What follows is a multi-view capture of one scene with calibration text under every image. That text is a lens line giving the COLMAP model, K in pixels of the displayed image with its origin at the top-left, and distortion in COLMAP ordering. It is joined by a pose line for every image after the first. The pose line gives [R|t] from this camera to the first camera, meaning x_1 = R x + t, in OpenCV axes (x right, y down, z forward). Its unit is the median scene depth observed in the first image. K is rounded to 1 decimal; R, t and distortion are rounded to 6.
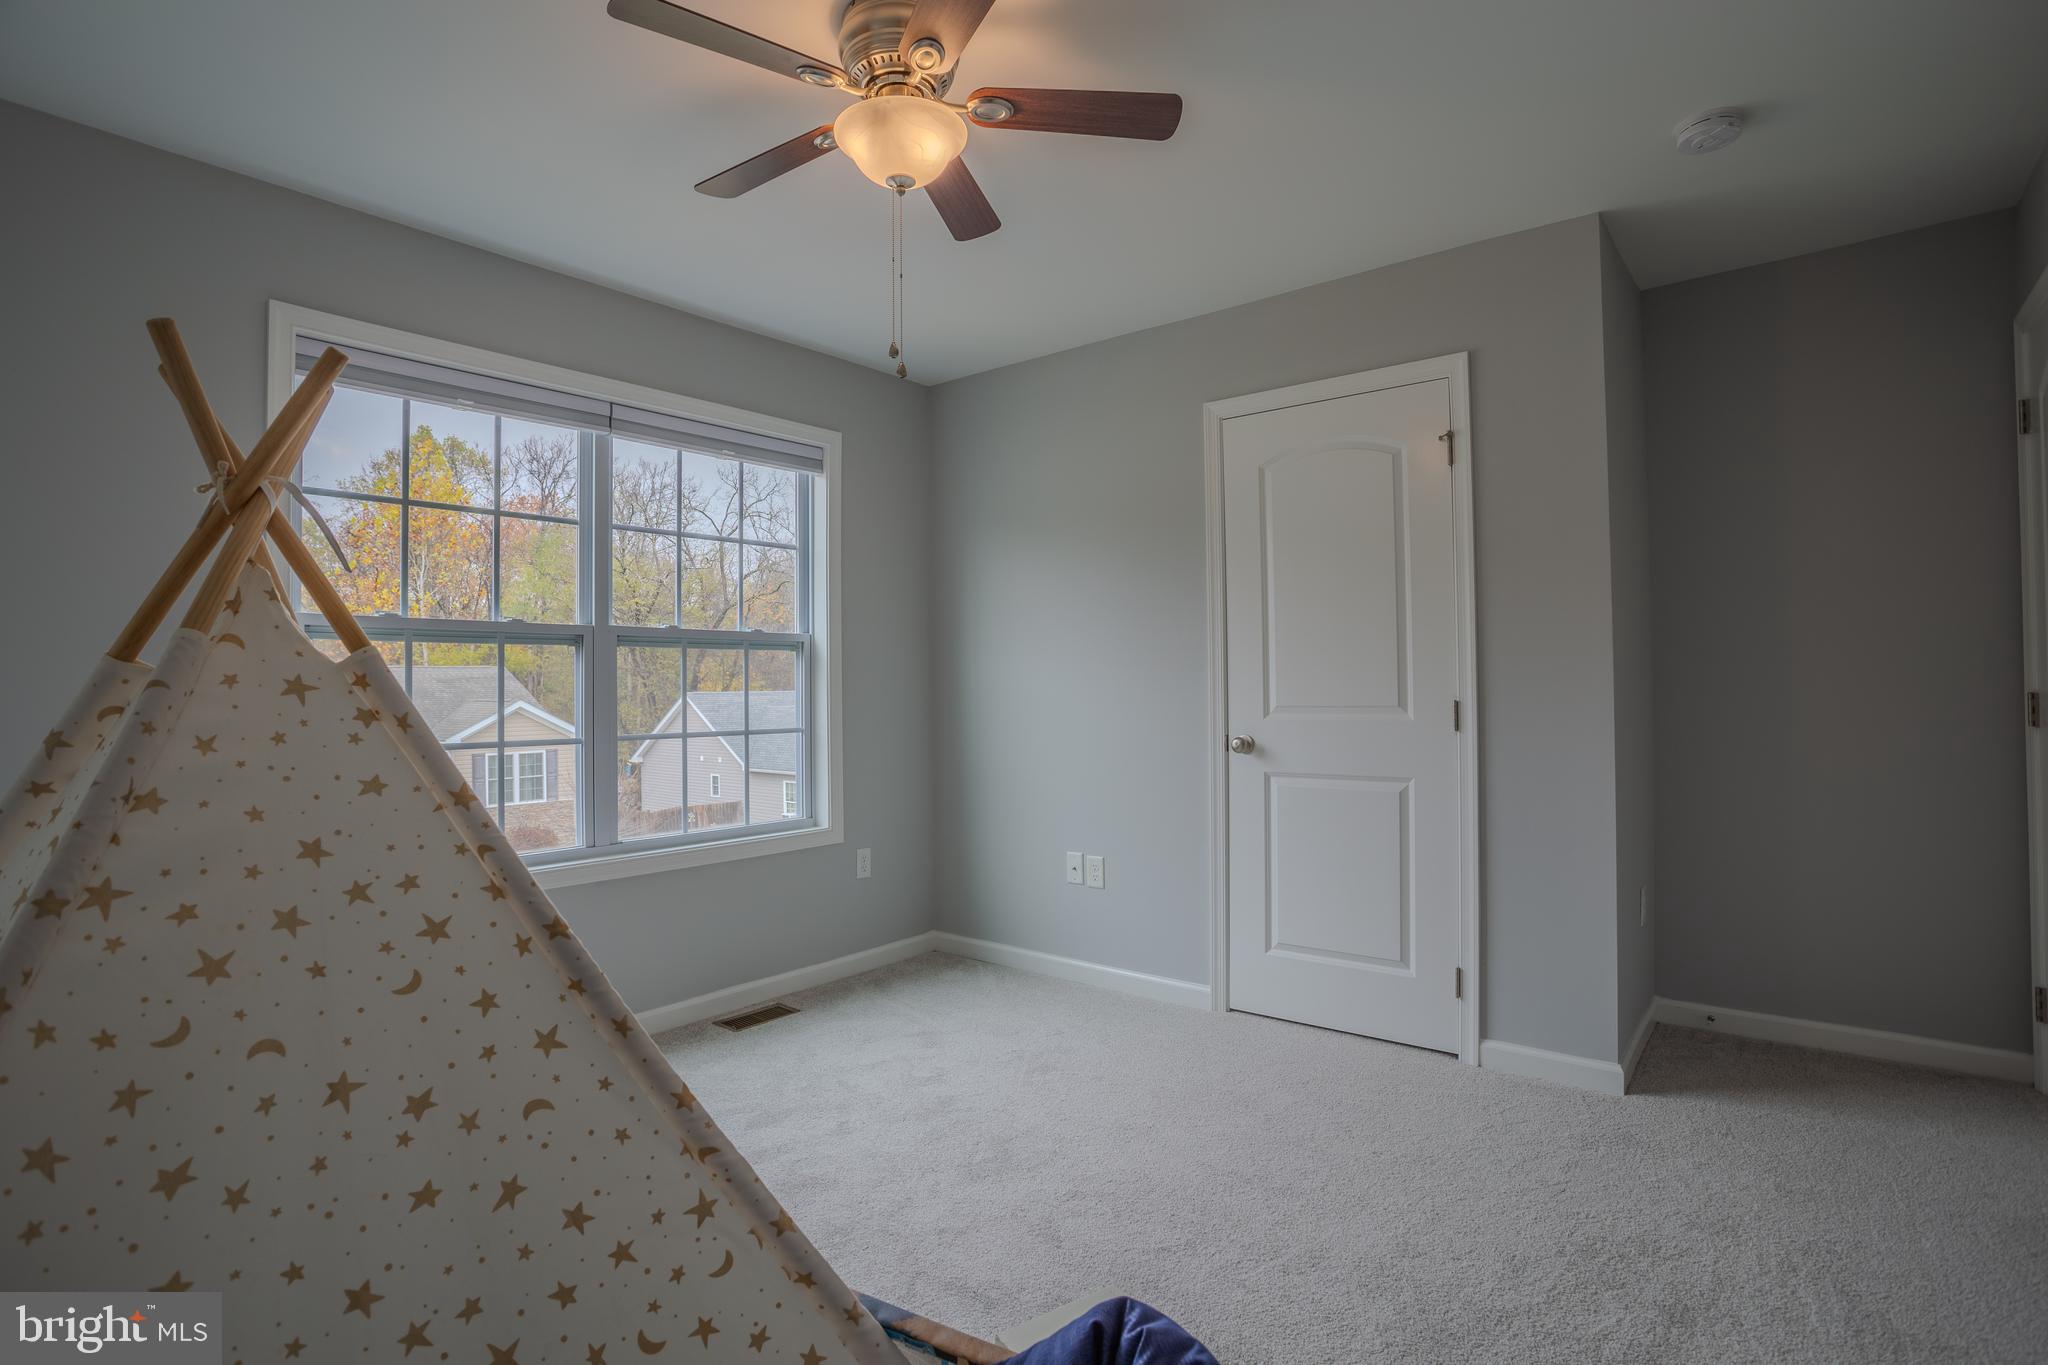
lens RADIAL K [[1012.6, 0, 1022.3], [0, 1012.6, 666.0], [0, 0, 1]] dist [-0.071546, 0.030222]
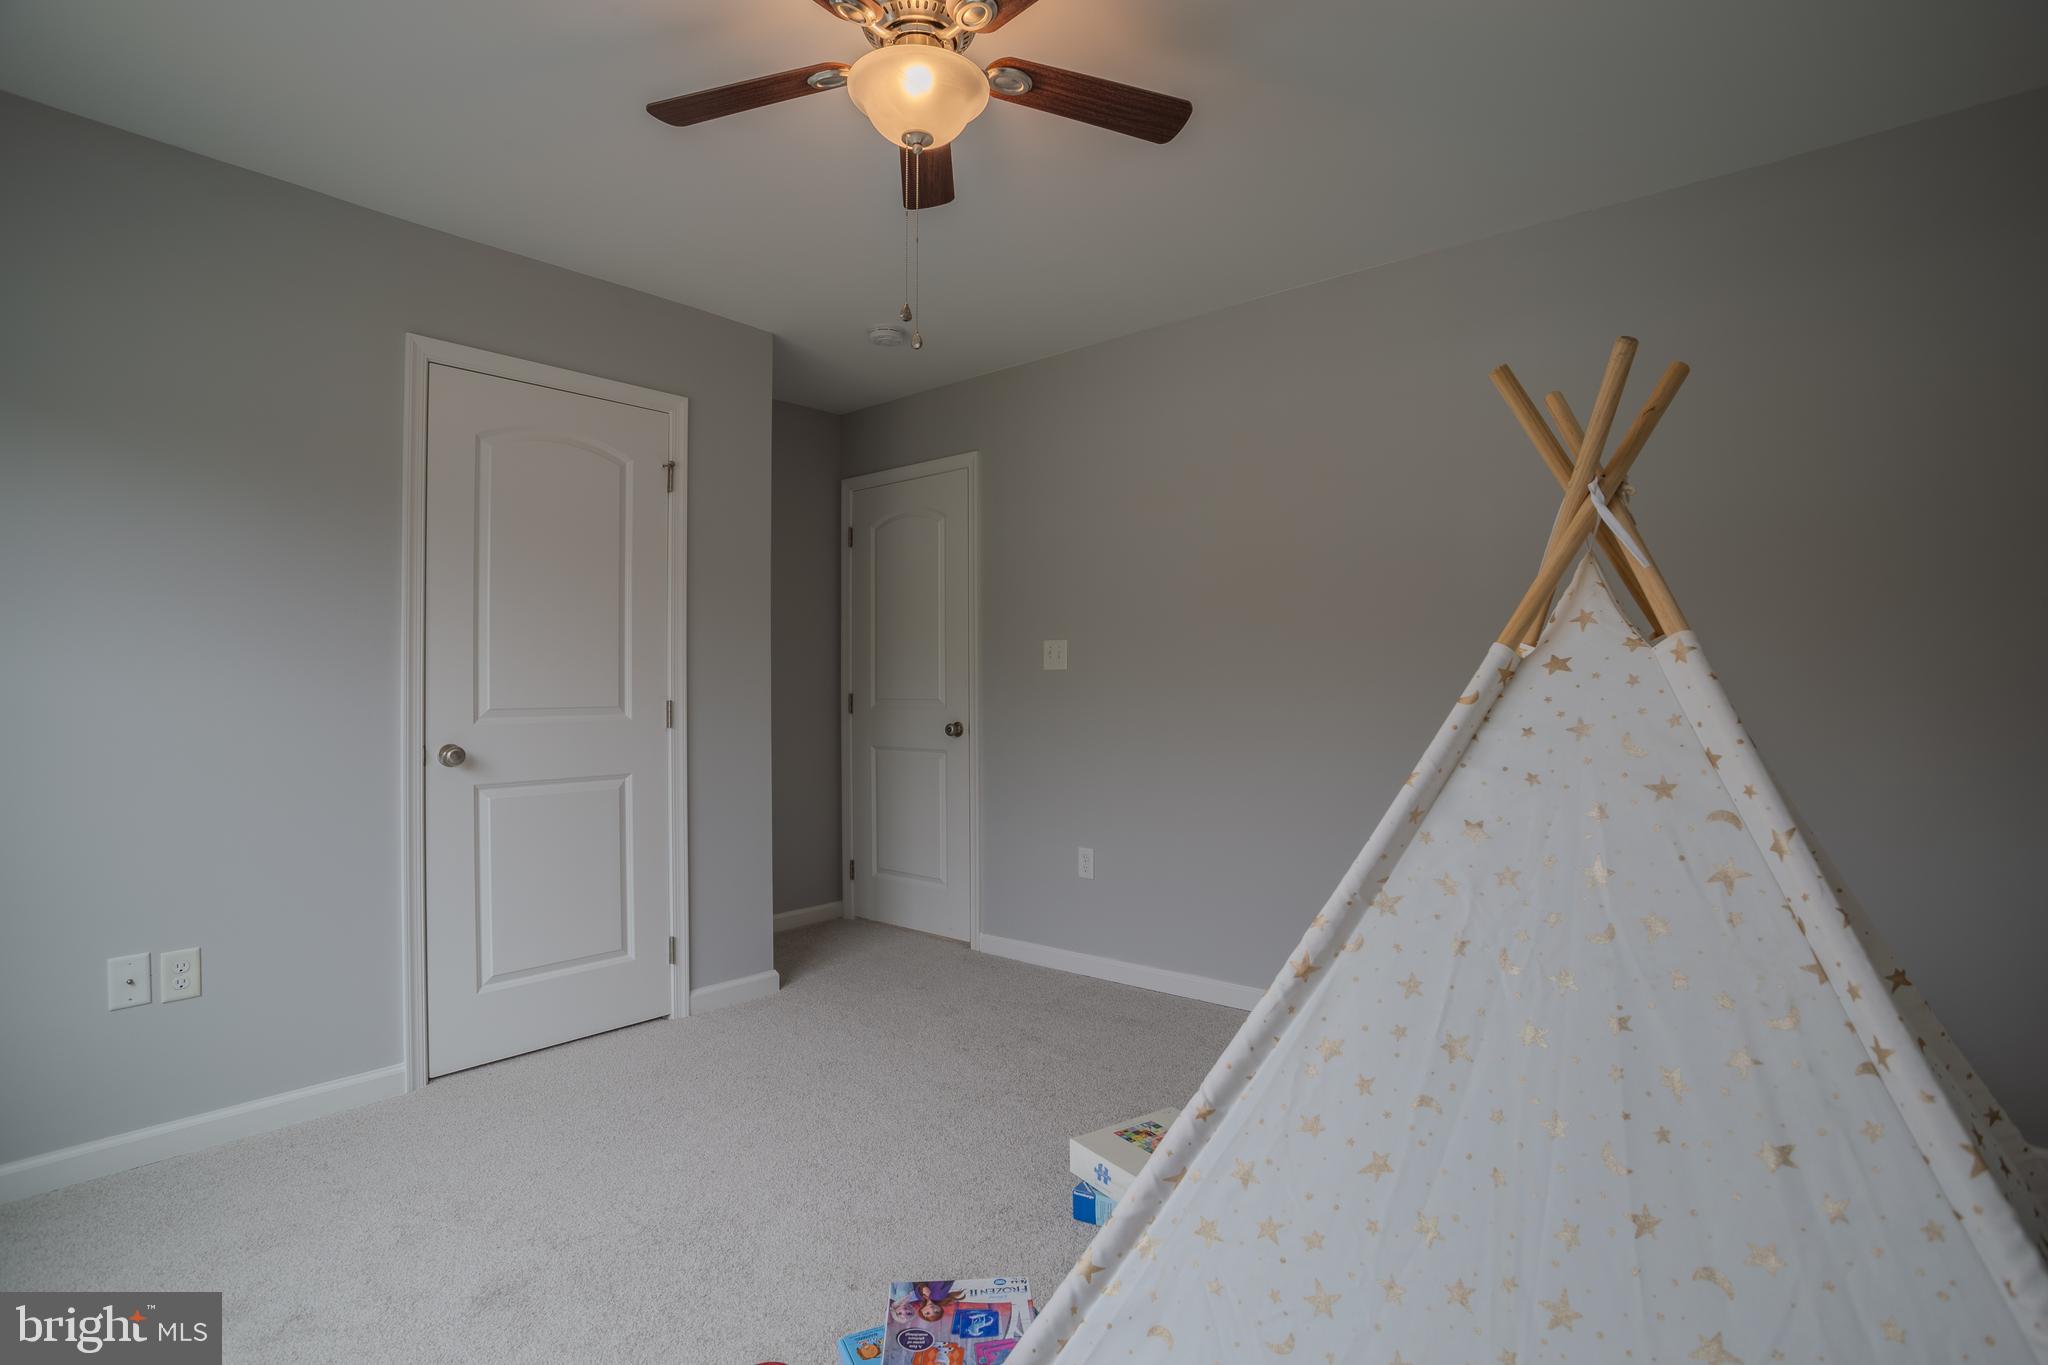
lens RADIAL K [[1012.6, 0, 1022.3], [0, 1012.6, 666.0], [0, 0, 1]] dist [-0.071546, 0.030222]
pose [[0.013416, 0.028864, 0.999493, -0.646385], [-0.014717, 0.999481, -0.028666, 0.020953], [-0.999802, -0.014325, 0.013834, 0.544962]]
